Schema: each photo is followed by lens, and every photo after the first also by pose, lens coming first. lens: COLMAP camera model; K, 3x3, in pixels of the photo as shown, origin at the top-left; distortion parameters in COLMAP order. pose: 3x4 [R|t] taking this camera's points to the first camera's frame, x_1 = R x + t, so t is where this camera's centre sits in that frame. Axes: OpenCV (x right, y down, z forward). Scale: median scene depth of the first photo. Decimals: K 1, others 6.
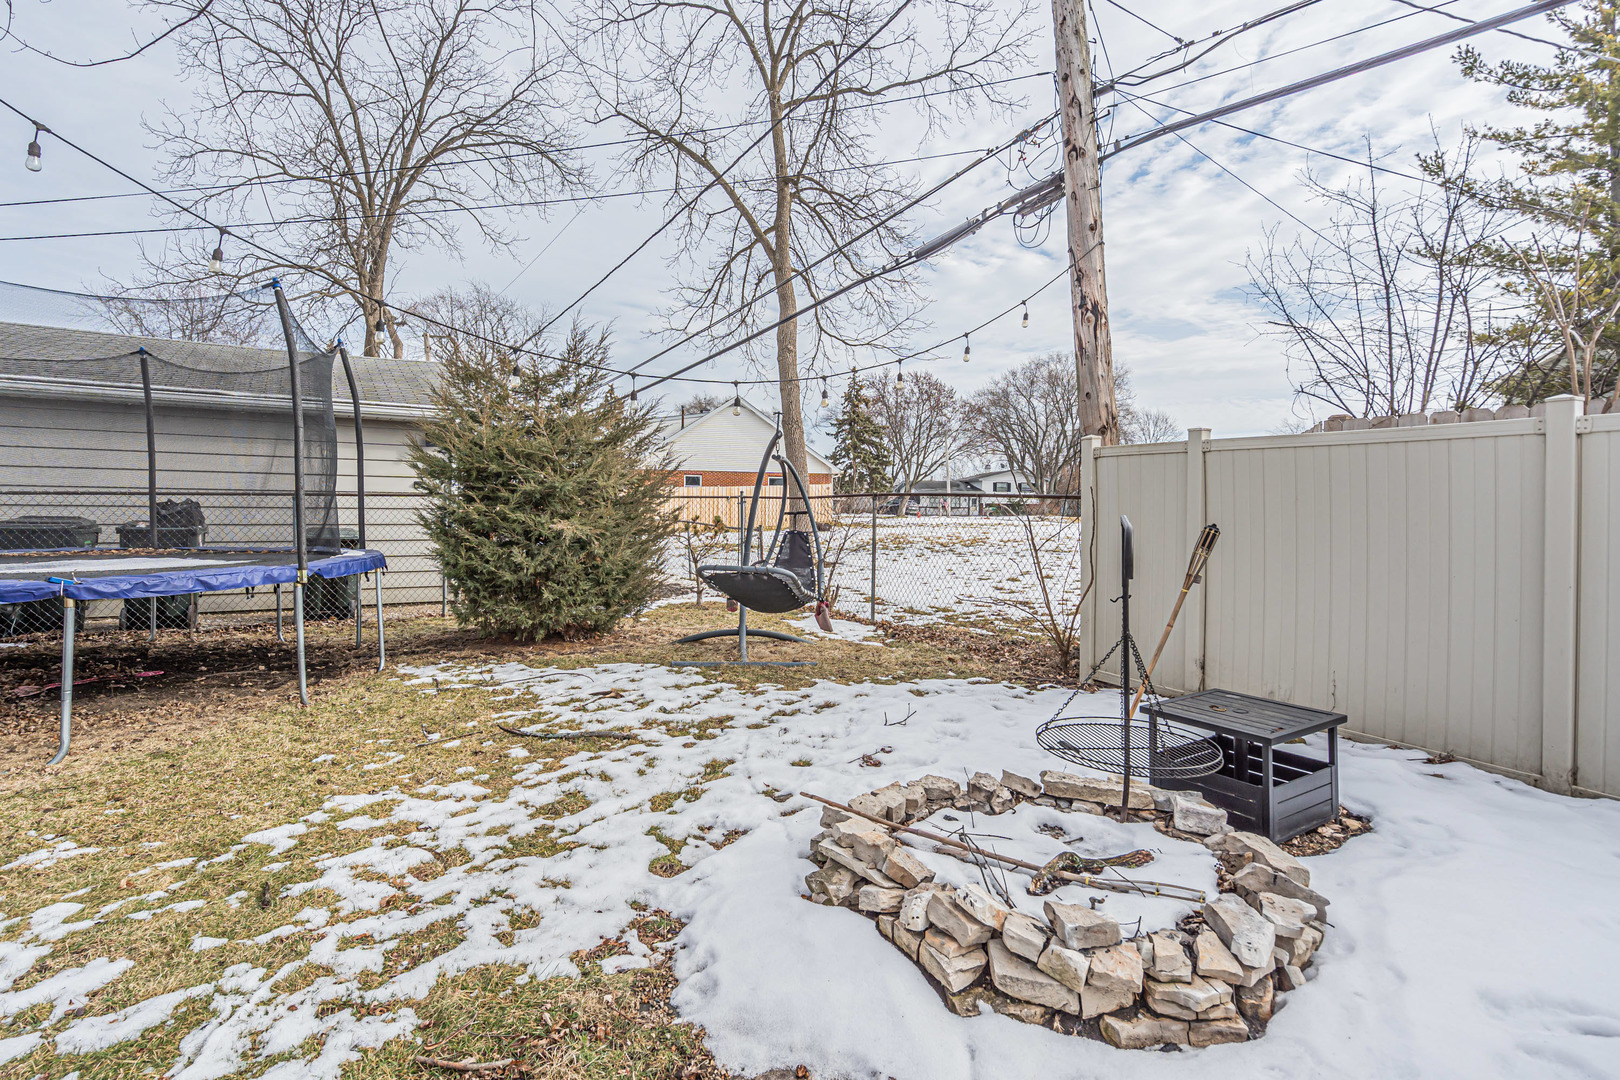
lens RADIAL K [[787.8, 0, 810.0], [0, 787.8, 540.0], [0, 0, 1]] dist [-0.000006, -0.000285]
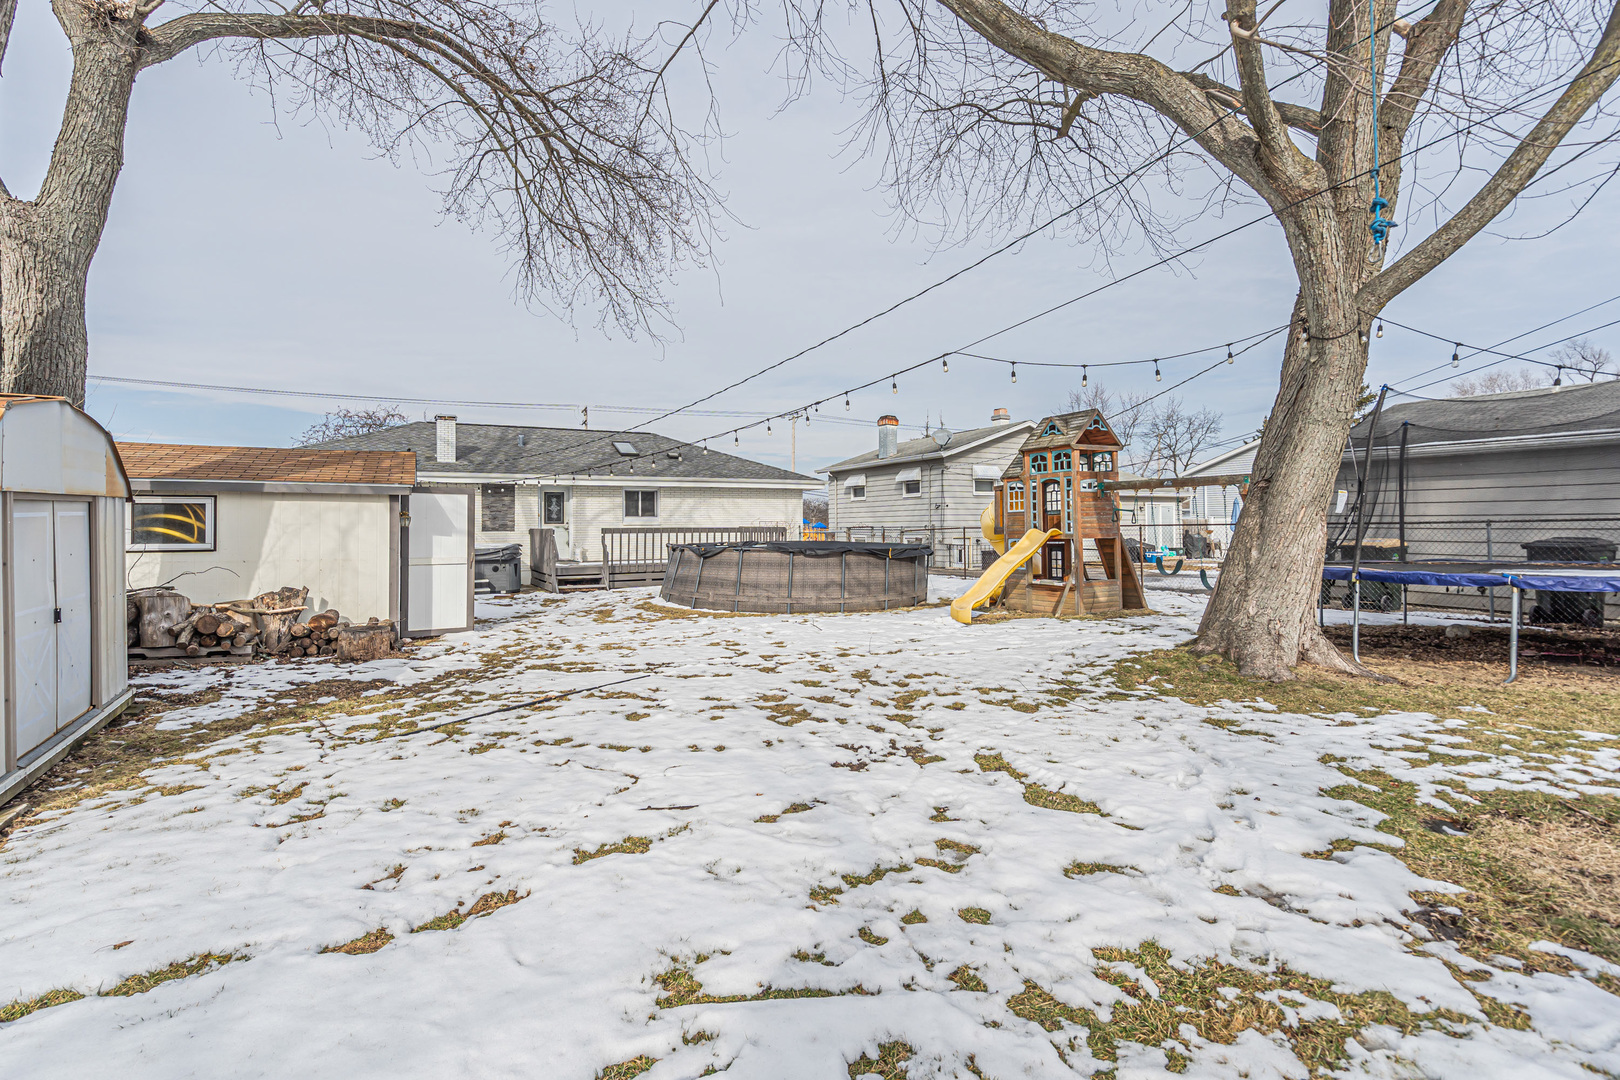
lens RADIAL K [[787.8, 0, 810.0], [0, 787.8, 540.0], [0, 0, 1]] dist [-0.000006, -0.000285]
pose [[-0.046120, 0.006711, -0.998913, 0.462909], [-0.031081, 0.999484, 0.008150, 0.003894], [0.998452, 0.031423, -0.045887, -0.248766]]
